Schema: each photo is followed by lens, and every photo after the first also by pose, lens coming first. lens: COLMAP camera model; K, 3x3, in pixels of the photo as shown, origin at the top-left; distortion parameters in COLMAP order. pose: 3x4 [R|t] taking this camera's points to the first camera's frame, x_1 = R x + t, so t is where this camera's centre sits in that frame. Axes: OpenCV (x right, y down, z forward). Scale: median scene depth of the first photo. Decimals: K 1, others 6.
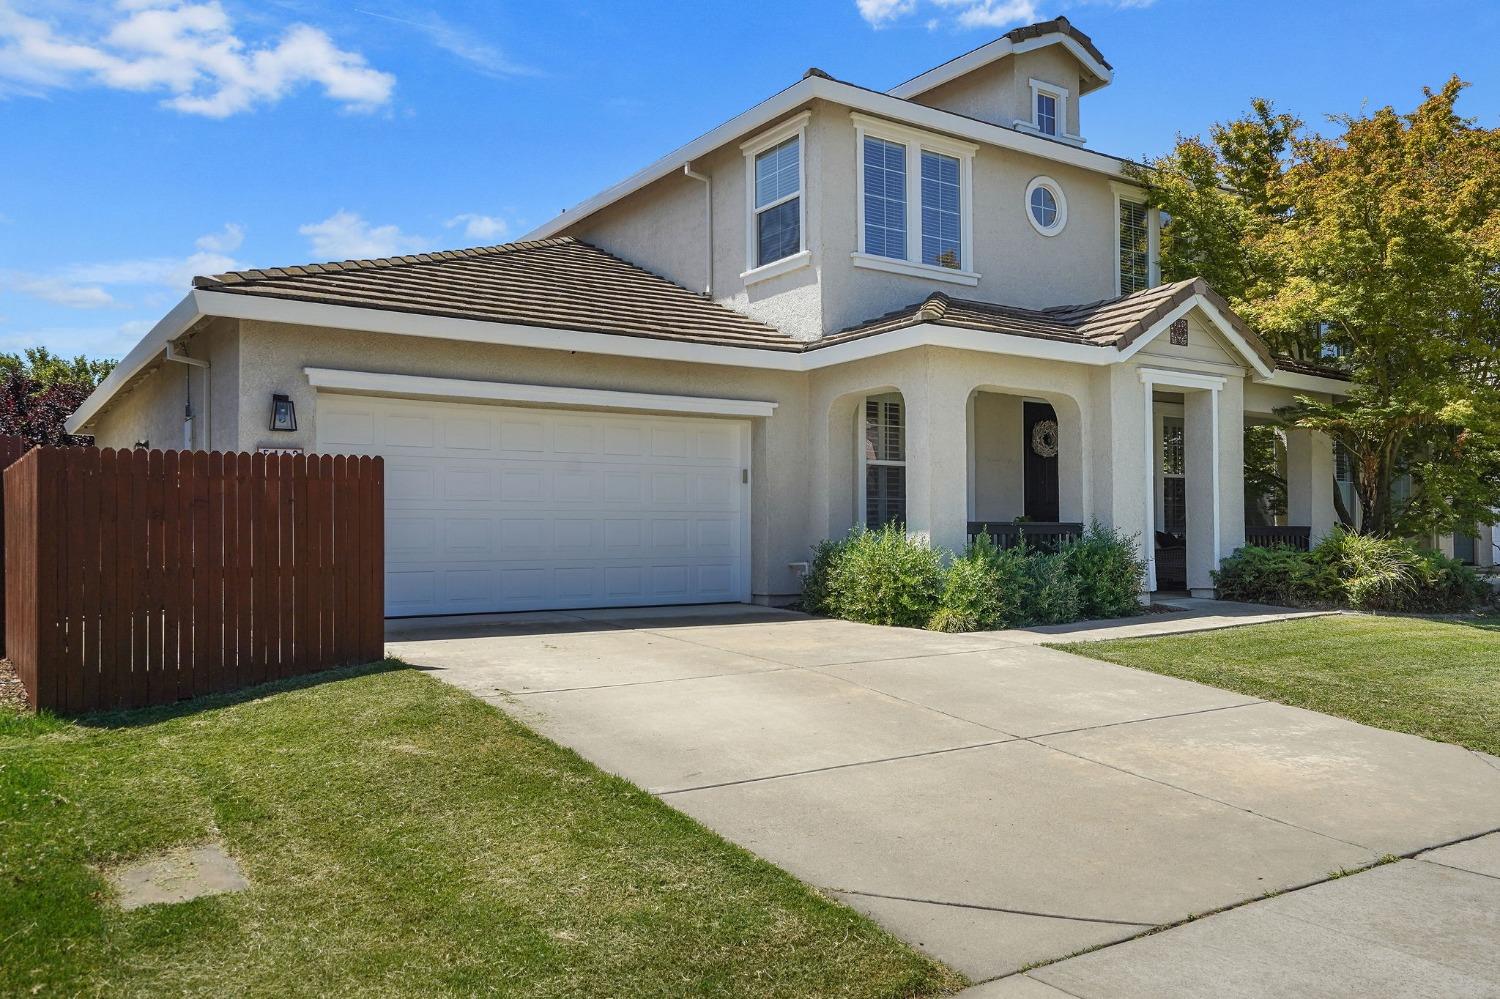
lens RADIAL K [[1107.0, 0, 750.0], [0, 1107.0, 499.5], [0, 0, 1]] dist [0.033195, -0.001174]
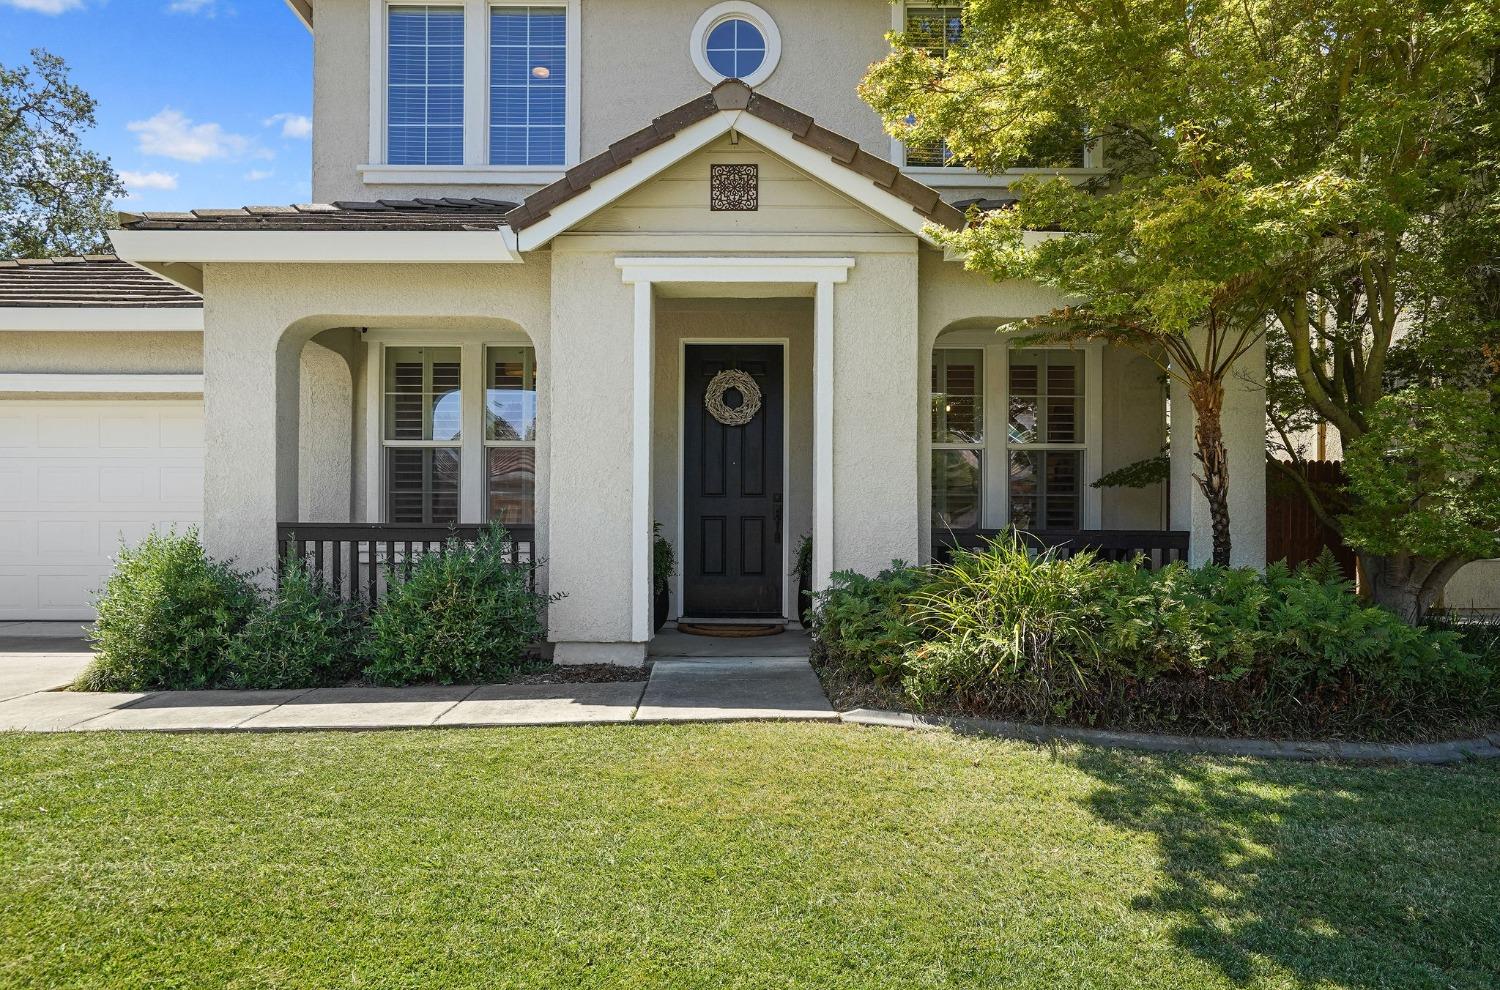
lens RADIAL K [[950.8, 0, 726.3], [0, 950.8, 539.0], [0, 0, 1]] dist [-0.033430, 0.044133]
pose [[0.830391, 0.007188, -0.557134, 0.634314], [0.007200, 0.999695, 0.023629, 0.016267], [0.557134, -0.023633, 0.830086, 0.579110]]
